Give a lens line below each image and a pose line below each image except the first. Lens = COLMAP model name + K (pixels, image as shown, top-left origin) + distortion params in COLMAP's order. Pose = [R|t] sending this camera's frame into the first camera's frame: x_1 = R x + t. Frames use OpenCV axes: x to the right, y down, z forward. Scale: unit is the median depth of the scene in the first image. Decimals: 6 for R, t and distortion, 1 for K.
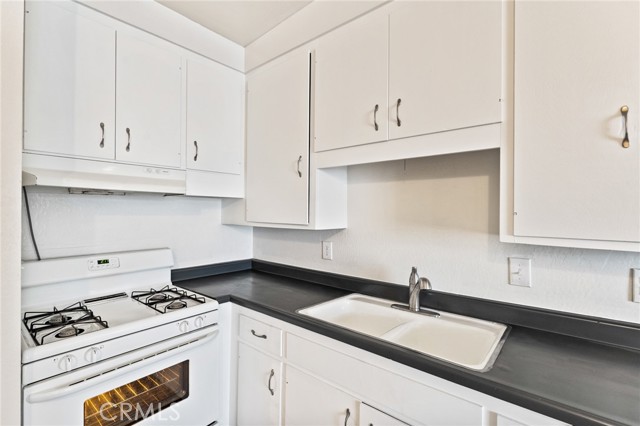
lens RADIAL K [[292.8, 0, 317.6], [0, 292.8, 210.5], [0, 0, 1]] dist [-0.000141, 0.000005]
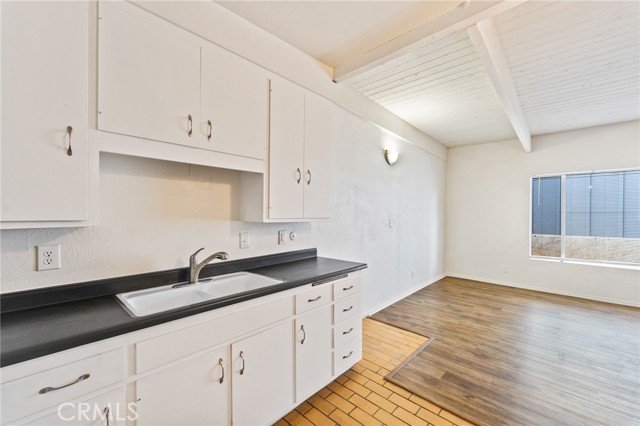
lens RADIAL K [[261.3, 0, 320.0], [0, 261.3, 213.0], [0, 0, 1]] dist [0.000506, -0.000057]
pose [[0.052583, -0.006952, 0.998592, -0.739626], [-0.007164, 0.999947, 0.007339, 0.021012], [-0.998591, -0.007539, 0.052531, 0.373814]]
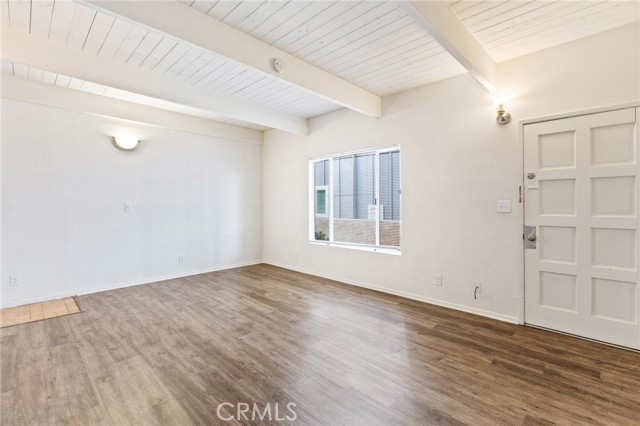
lens RADIAL K [[299.5, 0, 322.9], [0, 299.5, 202.9], [0, 0, 1]] dist [-0.000962, -0.000394]
pose [[0.075182, -0.004283, 0.997161, -0.985050], [0.005600, 0.999977, 0.003873, 0.083531], [-0.997154, 0.005293, 0.075204, -2.246633]]
